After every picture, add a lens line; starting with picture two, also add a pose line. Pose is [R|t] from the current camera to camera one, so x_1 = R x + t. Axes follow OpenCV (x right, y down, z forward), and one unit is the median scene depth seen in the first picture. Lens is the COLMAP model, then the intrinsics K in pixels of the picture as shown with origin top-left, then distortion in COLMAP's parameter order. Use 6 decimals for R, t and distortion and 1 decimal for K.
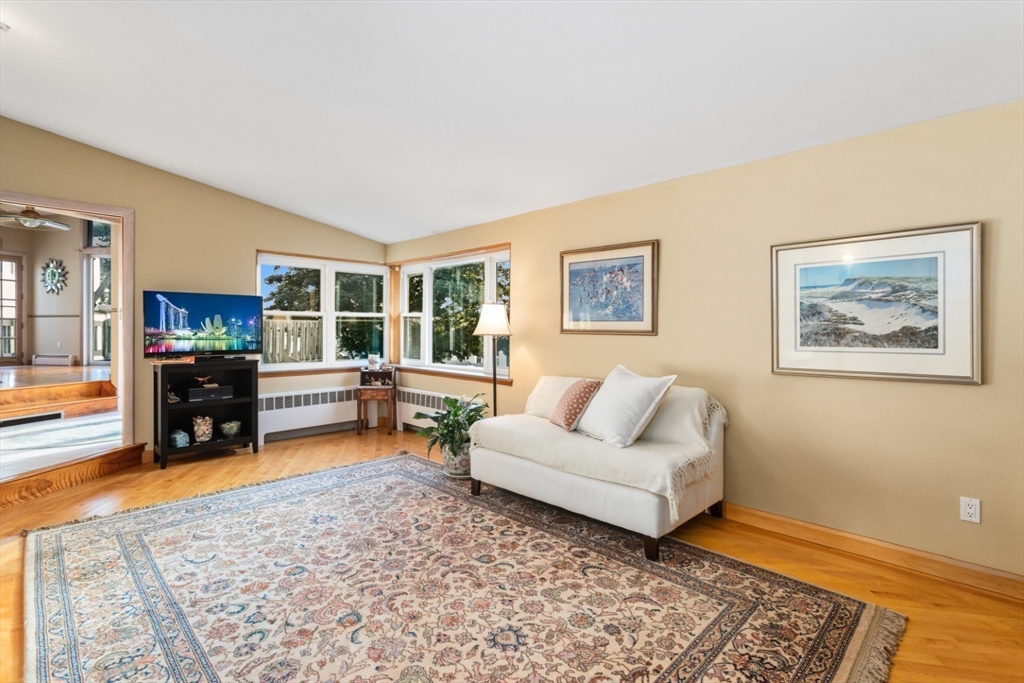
lens RADIAL K [[484.7, 0, 512.7], [0, 484.7, 337.4], [0, 0, 1]] dist [-0.000262, 0.001275]
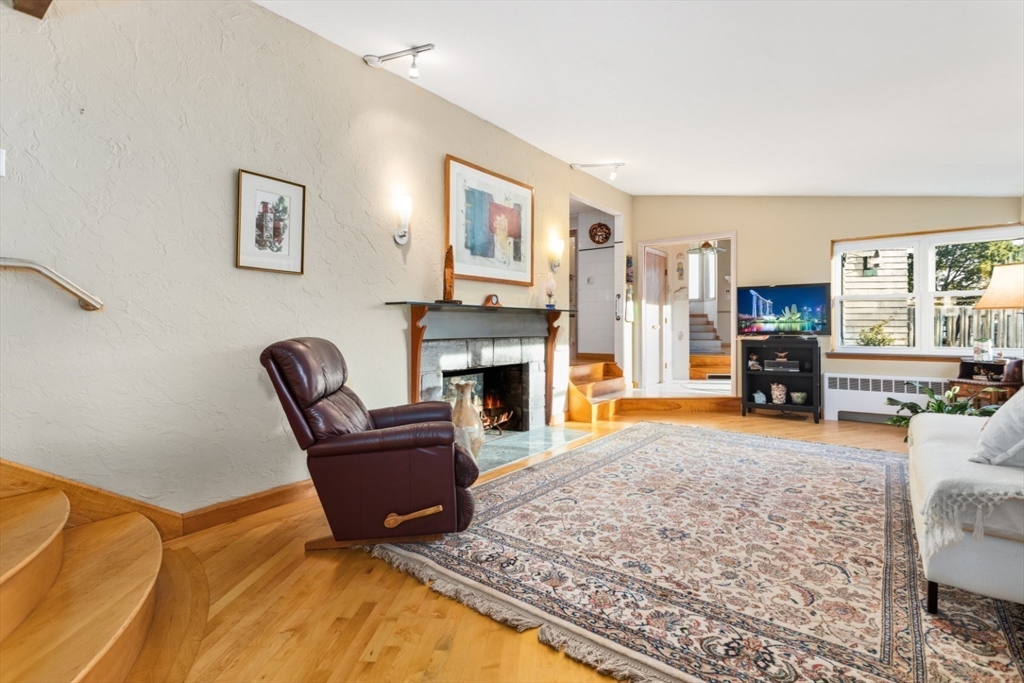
lens RADIAL K [[484.7, 0, 518.4], [0, 484.7, 327.2], [0, 0, 1]] dist [-0.000262, 0.001275]
pose [[0.129986, -0.003949, -0.991508, 0.862743], [-0.012097, 0.999911, -0.005569, 0.051585], [0.991442, 0.012719, 0.129926, 0.285337]]
